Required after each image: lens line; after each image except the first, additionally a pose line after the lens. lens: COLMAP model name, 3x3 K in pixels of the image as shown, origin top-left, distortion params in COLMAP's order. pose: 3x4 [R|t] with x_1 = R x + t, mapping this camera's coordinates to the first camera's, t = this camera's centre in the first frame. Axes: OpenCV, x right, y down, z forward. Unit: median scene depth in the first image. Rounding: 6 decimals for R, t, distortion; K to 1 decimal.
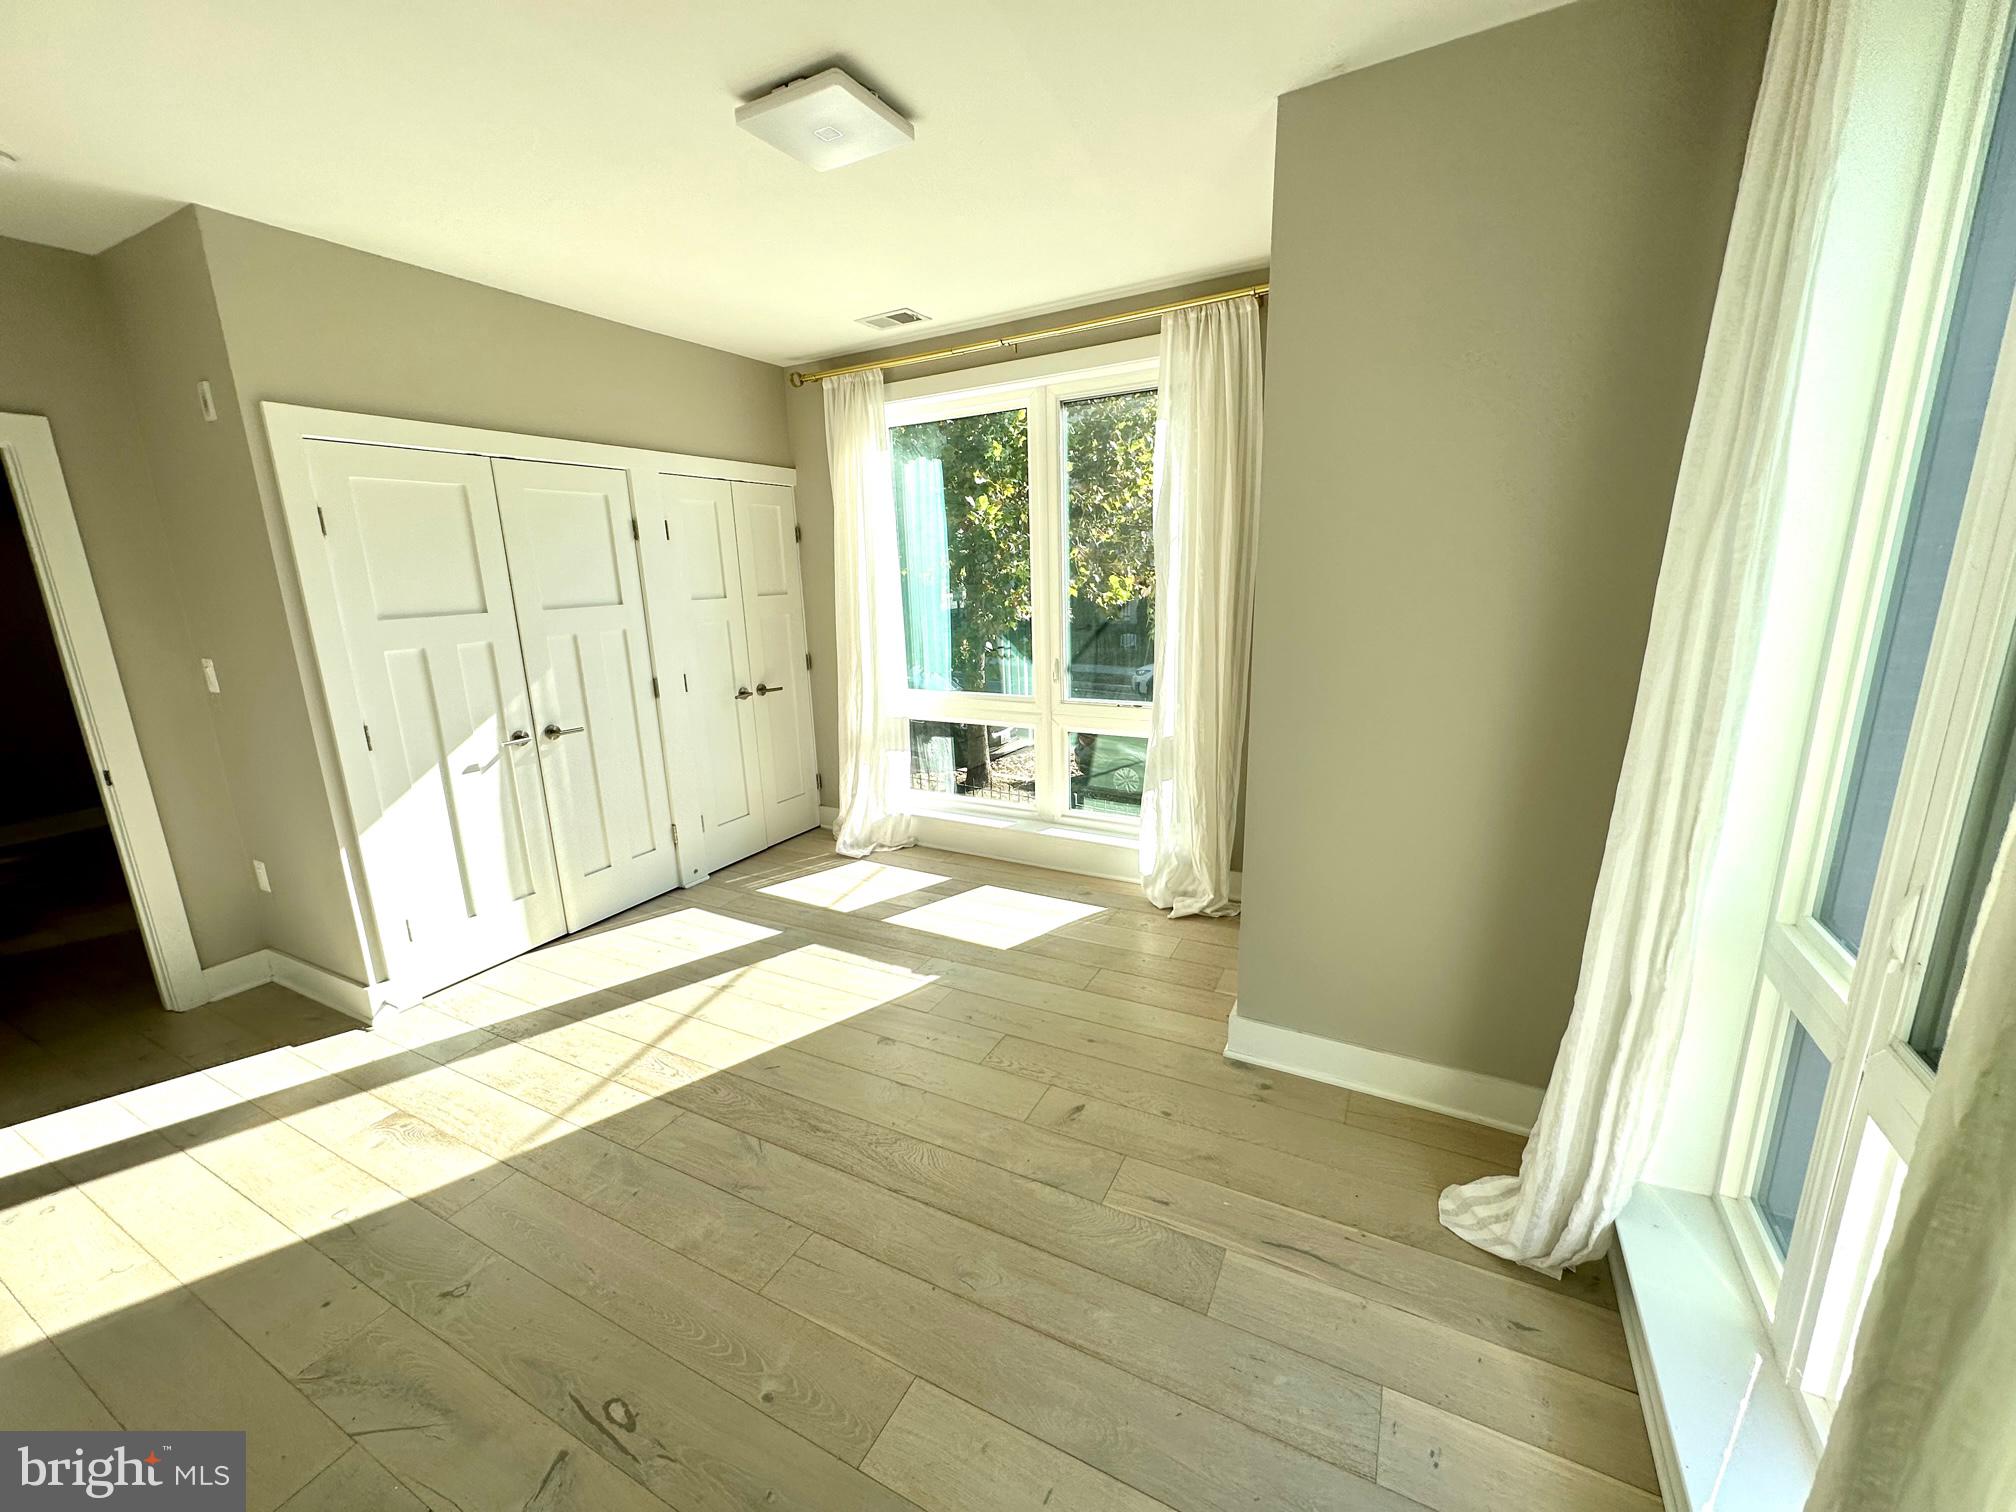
lens RADIAL K [[810.1, 0, 1008.0], [0, 810.1, 756.0], [0, 0, 1]] dist [-0.001718, 0.000081]
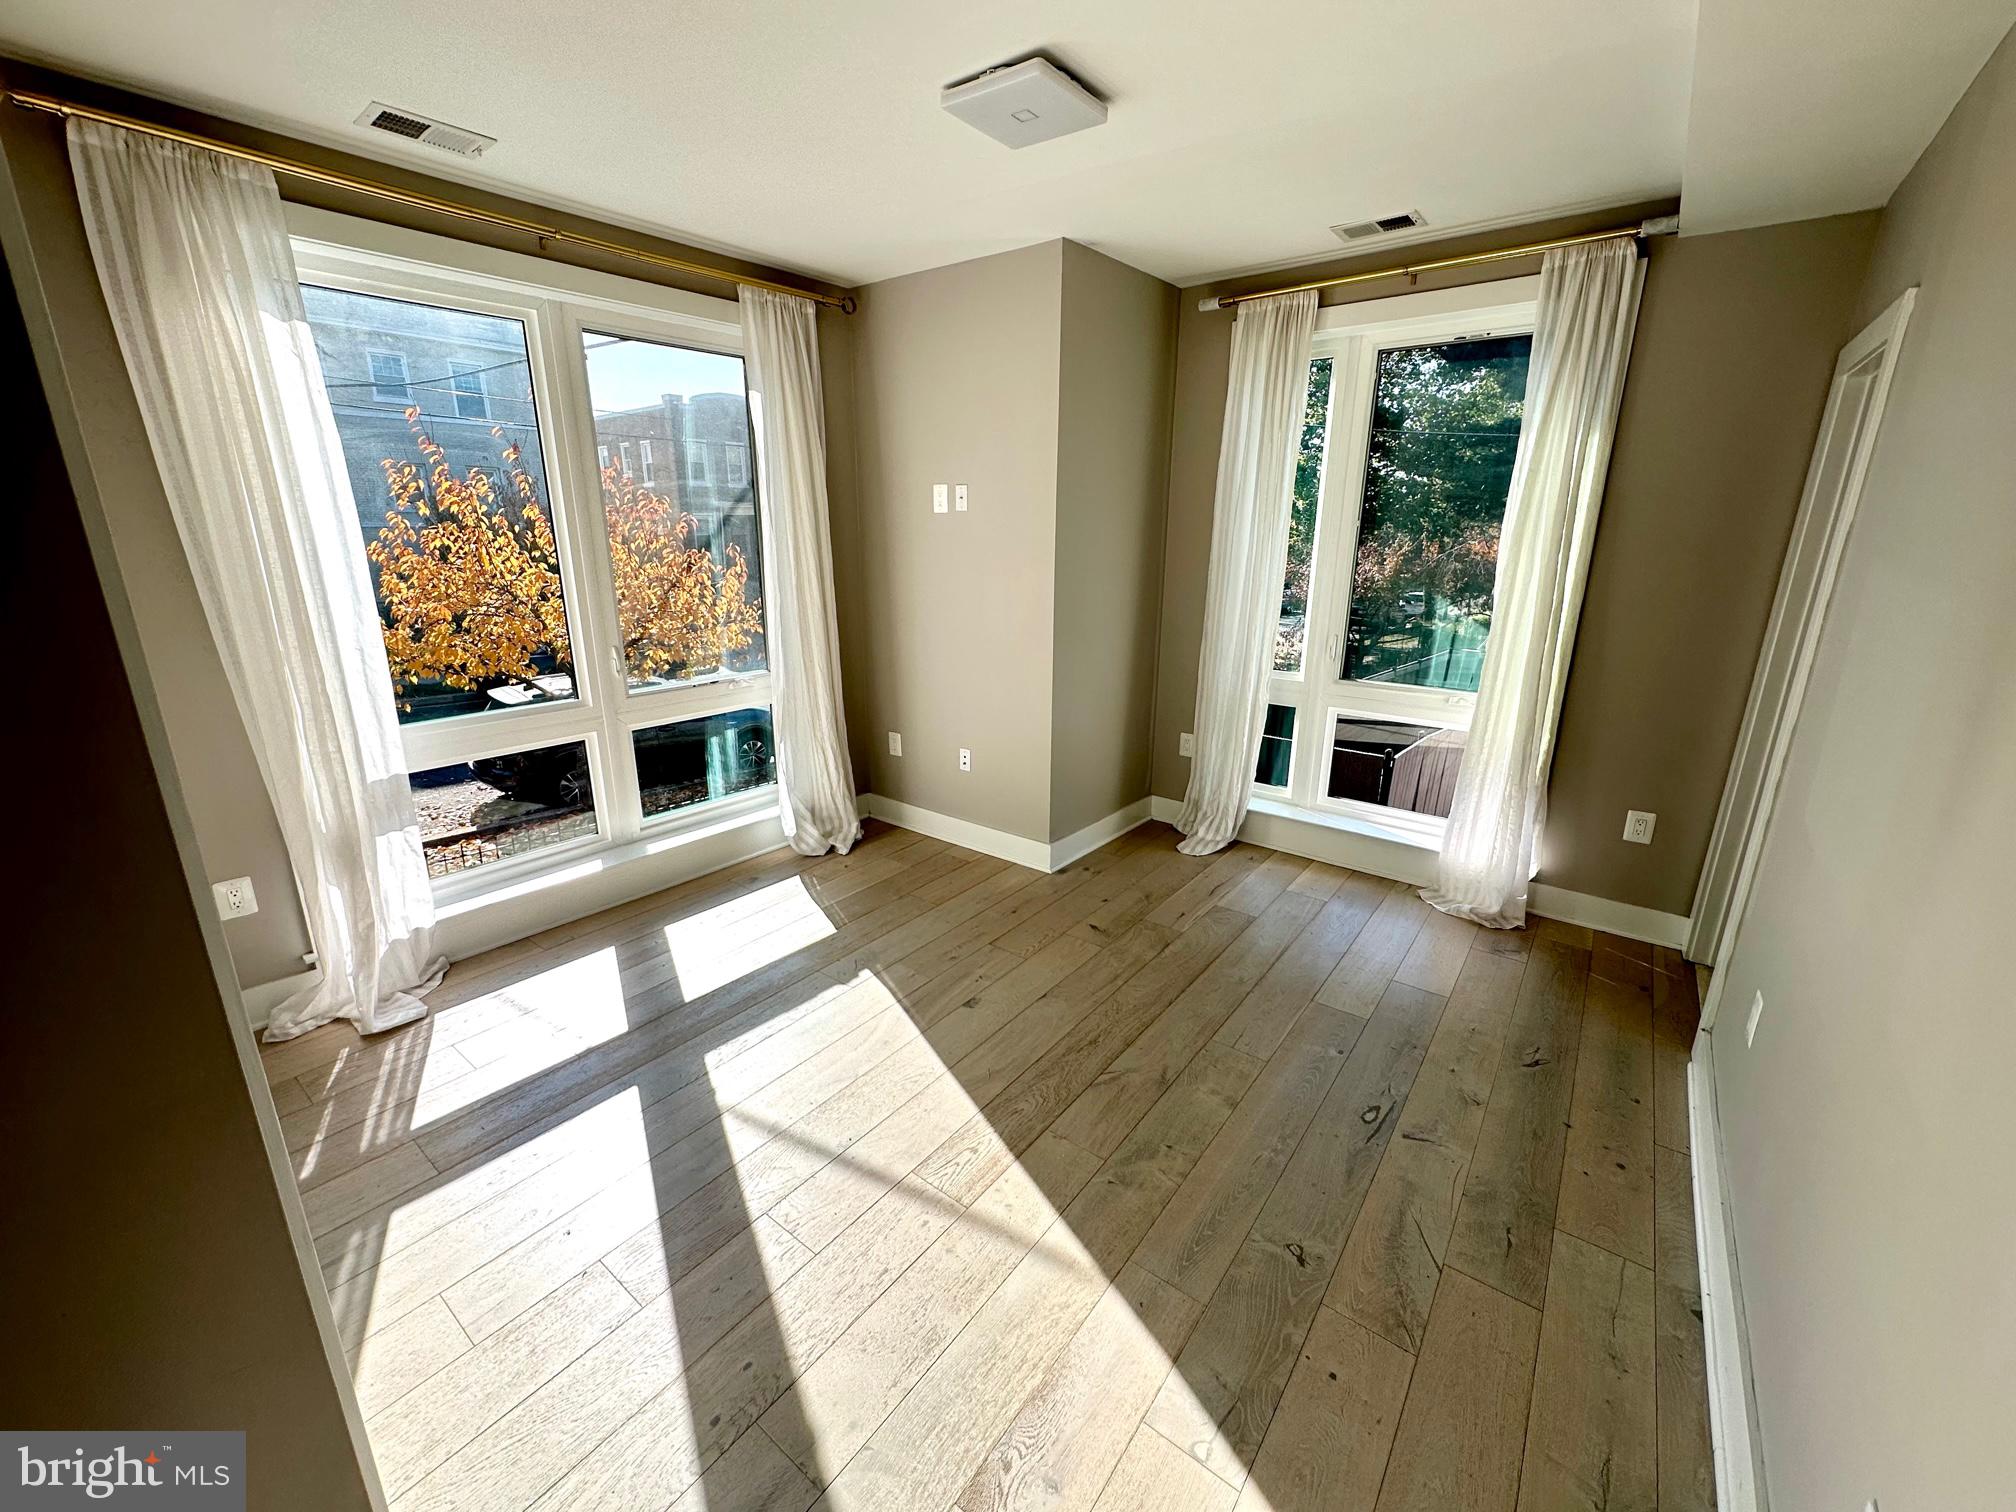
lens RADIAL K [[810.1, 0, 1008.0], [0, 810.1, 756.0], [0, 0, 1]] dist [-0.001718, 0.000081]
pose [[0.165826, -0.242954, 0.955759, -0.874702], [0.214613, 0.954839, 0.205485, -0.121666], [-0.962519, 0.171043, 0.210478, 0.576969]]
